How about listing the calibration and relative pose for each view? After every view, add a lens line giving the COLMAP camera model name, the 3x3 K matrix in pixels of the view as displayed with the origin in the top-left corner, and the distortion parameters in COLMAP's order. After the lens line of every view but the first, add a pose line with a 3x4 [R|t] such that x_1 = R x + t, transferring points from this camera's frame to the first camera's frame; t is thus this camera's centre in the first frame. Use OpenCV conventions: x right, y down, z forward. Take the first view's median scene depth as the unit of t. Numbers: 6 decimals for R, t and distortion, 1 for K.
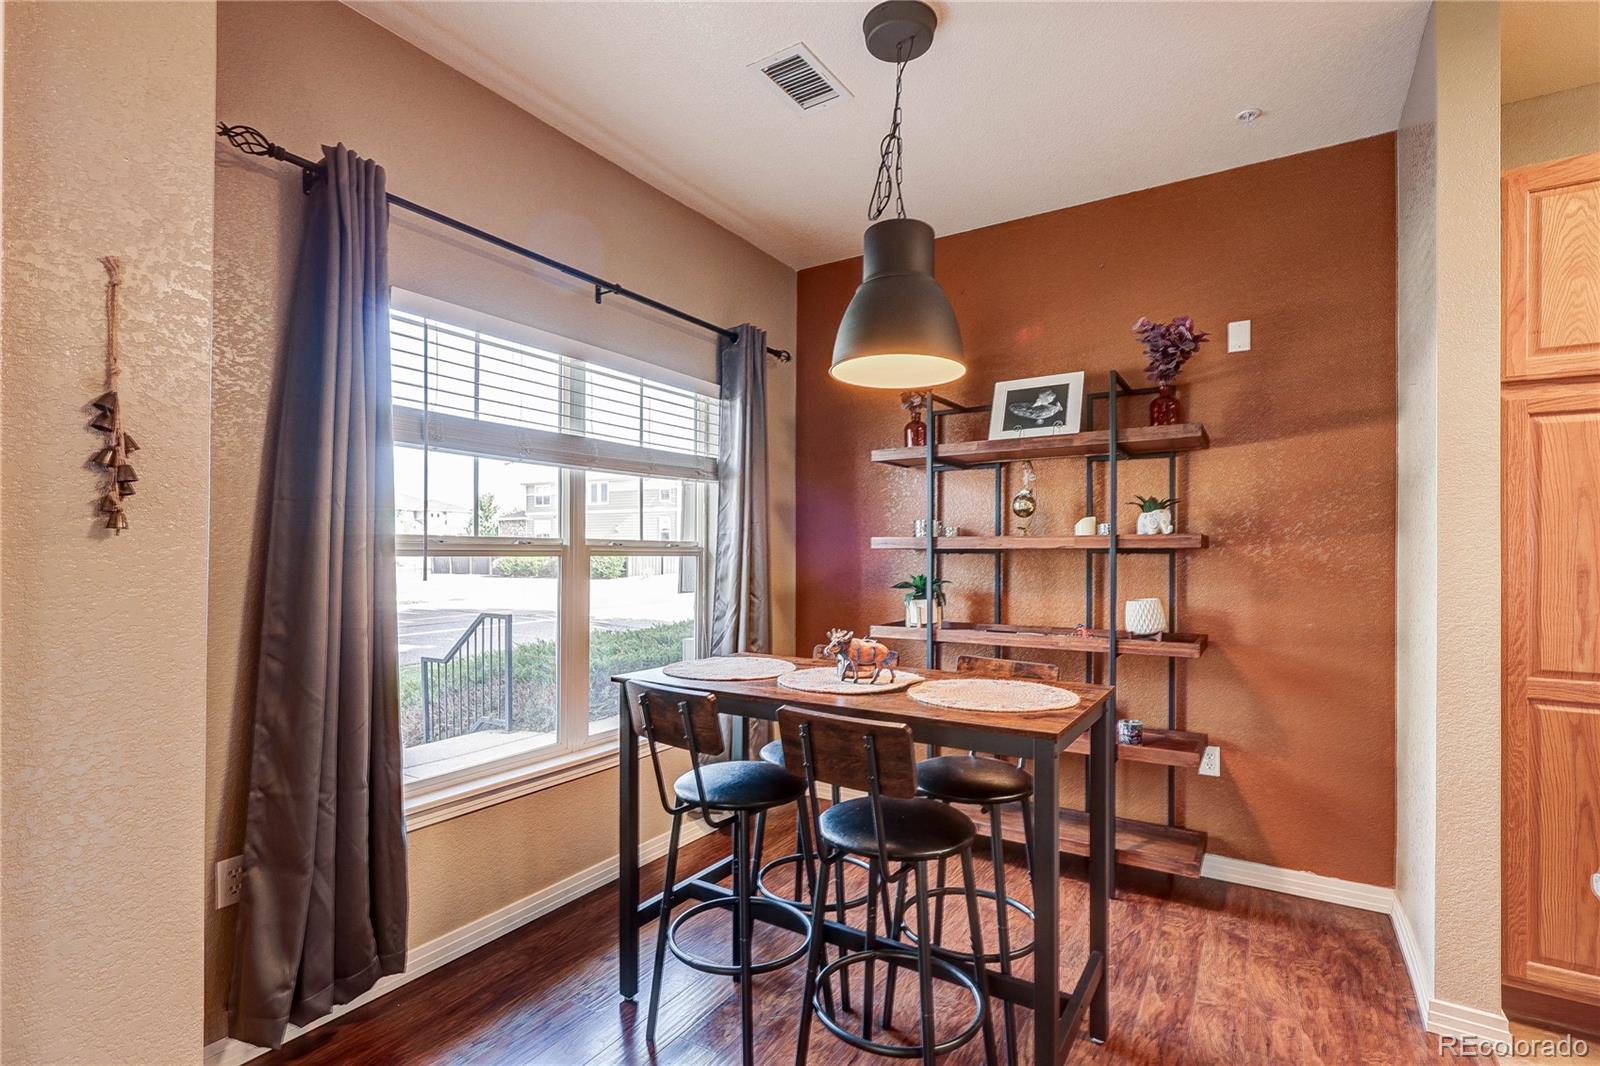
lens RADIAL K [[747.6, 0, 808.3], [0, 747.6, 551.9], [0, 0, 1]] dist [-0.001933, -0.000323]
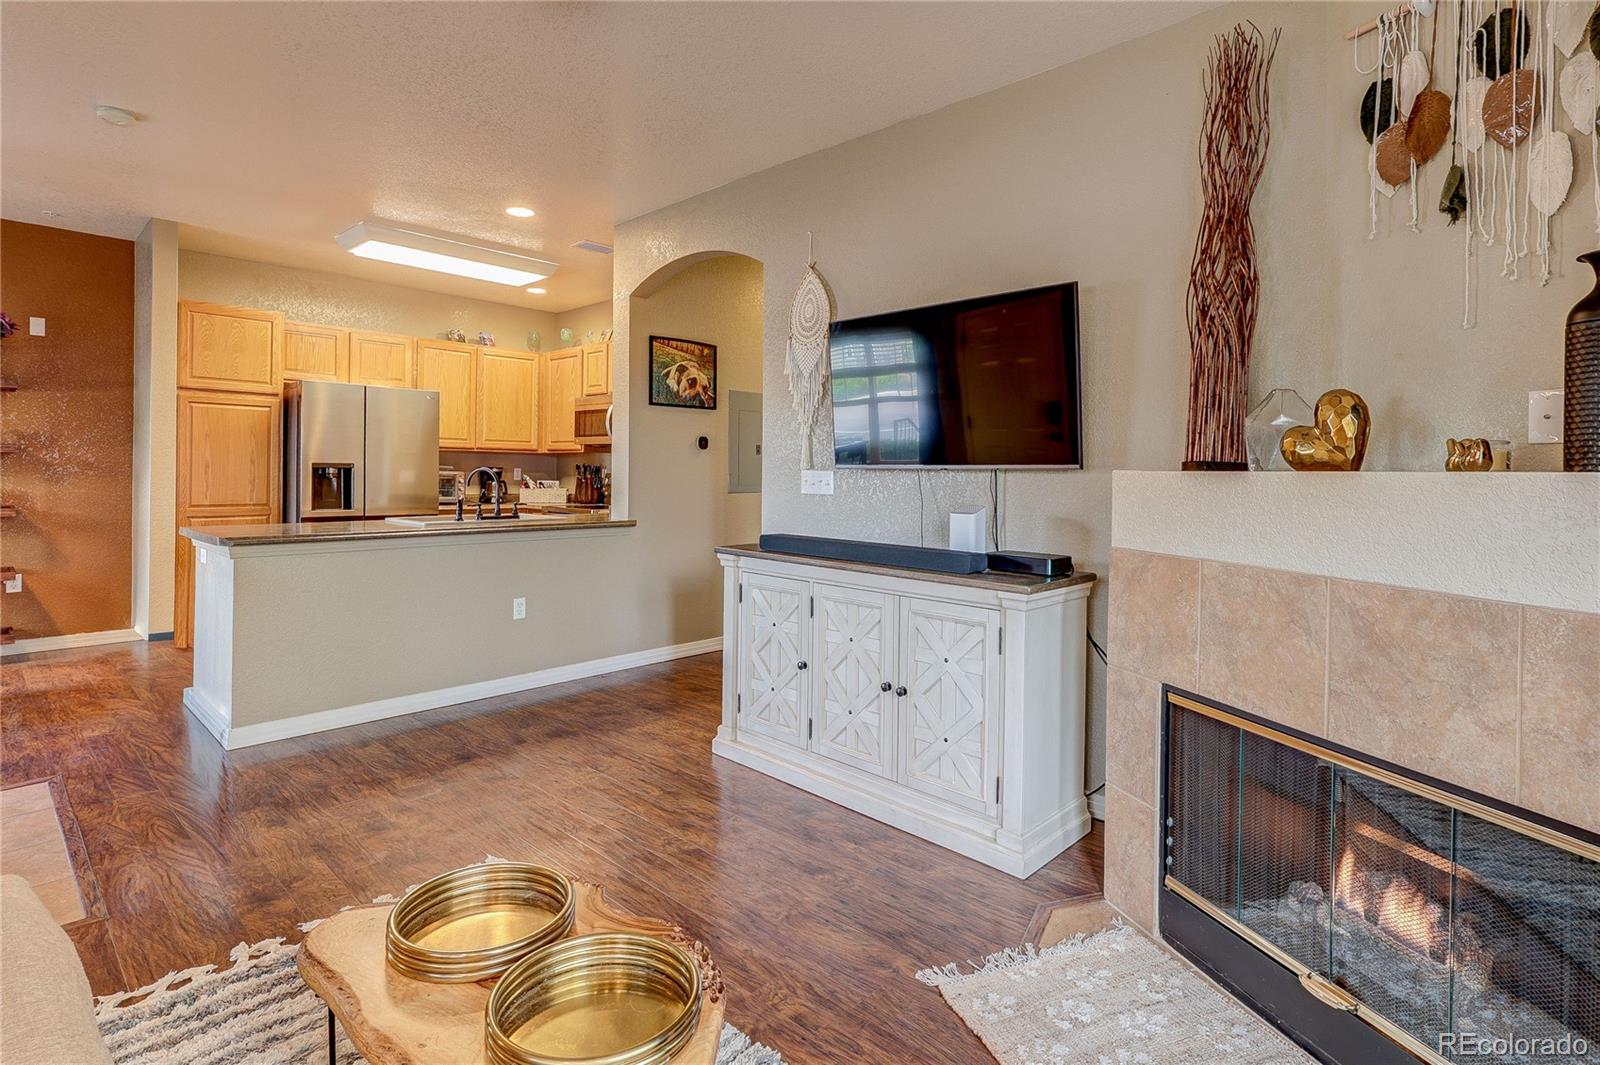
lens RADIAL K [[788.4, 0, 797.8], [0, 788.4, 473.3], [0, 0, 1]] dist [-0.000982, 0.000177]
pose [[0.203849, -0.004796, 0.978991, -0.792111], [-0.014765, 0.999859, 0.007972, 0.001587], [-0.978891, -0.016080, 0.203750, -1.016166]]
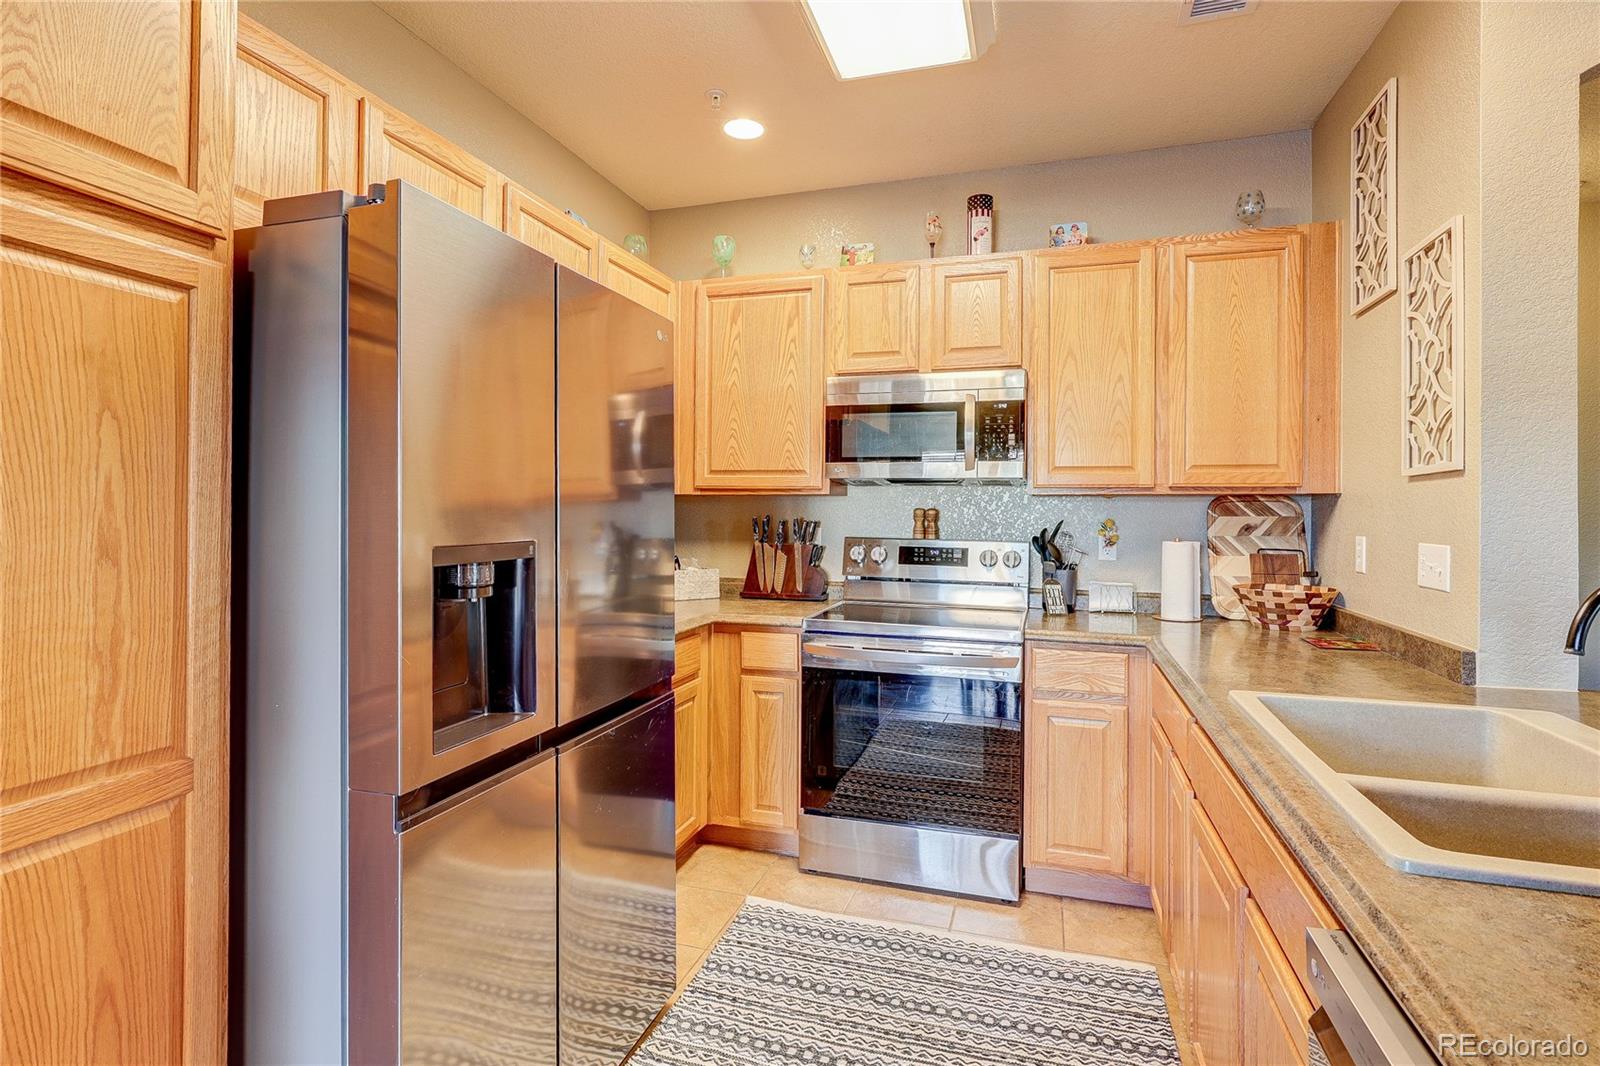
lens RADIAL K [[773.7, 0, 795.6], [0, 773.7, 505.1], [0, 0, 1]] dist [-0.002397, 0.000029]
pose [[-0.241807, -0.002491, 0.970321, 0.328382], [-0.011766, 0.999931, -0.000365, -0.016720], [-0.970253, -0.011505, -0.241820, 0.385764]]
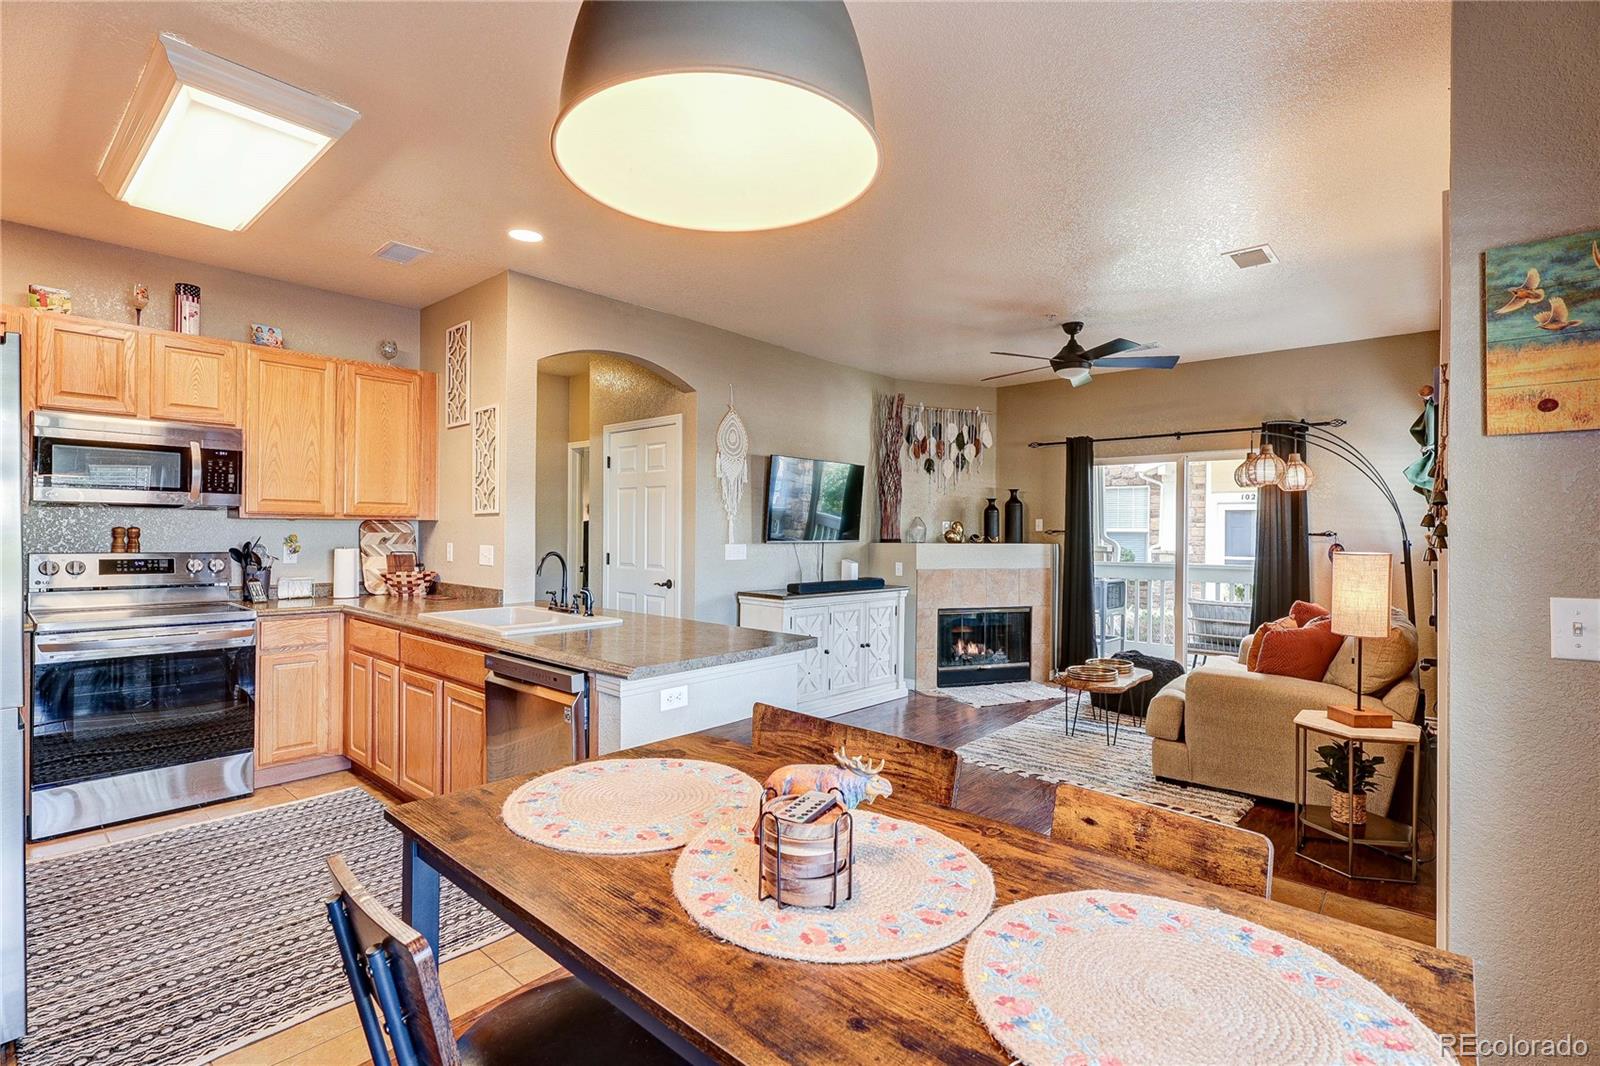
lens RADIAL K [[745.0, 0, 800.0], [0, 745.0, 533.0], [0, 0, 1]] dist [0.001342, 0.000561]
pose [[-0.985253, -0.017021, 0.170254, 0.000129], [-0.016997, 0.999854, 0.001599, -0.026367], [-0.170257, -0.001319, -0.985399, 1.007295]]
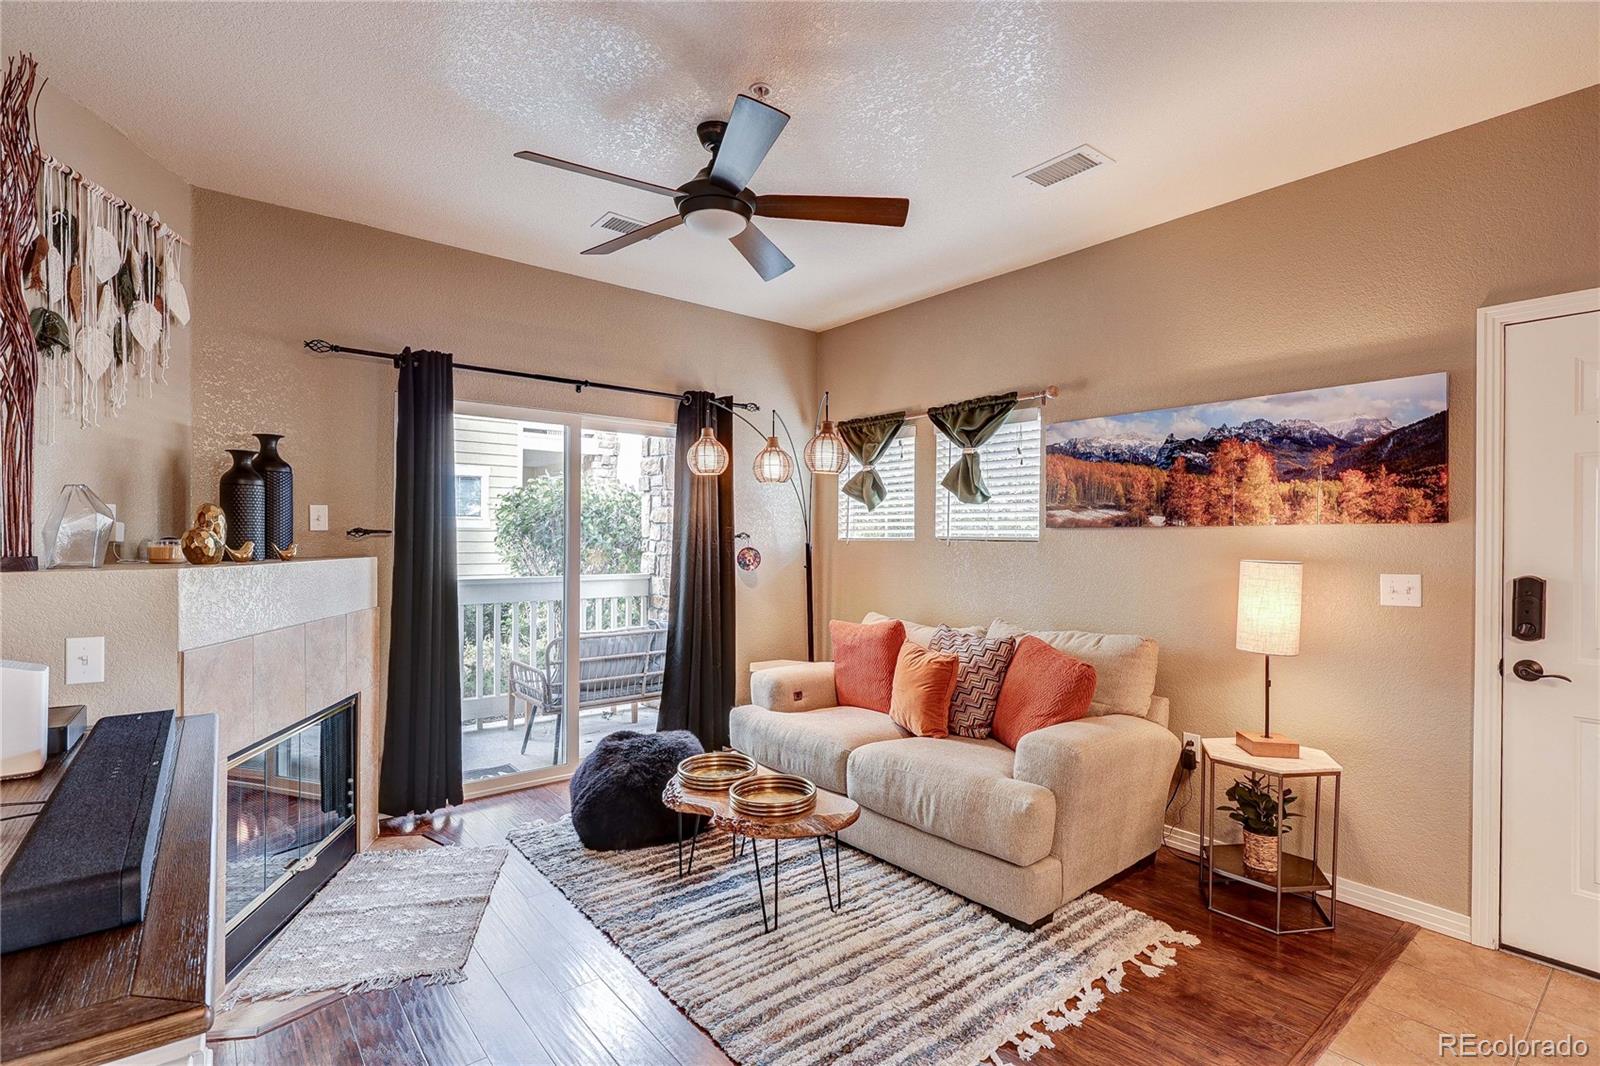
lens RADIAL K [[758.6, 0, 800.0], [0, 758.6, 533.0], [0, 0, 1]] dist [-0.000384, -0.000057]
pose [[-0.332564, -0.017875, -0.942911, 0.494696], [-0.007494, 0.999839, -0.016311, -0.024240], [0.943051, 0.001642, -0.332644, -0.401863]]
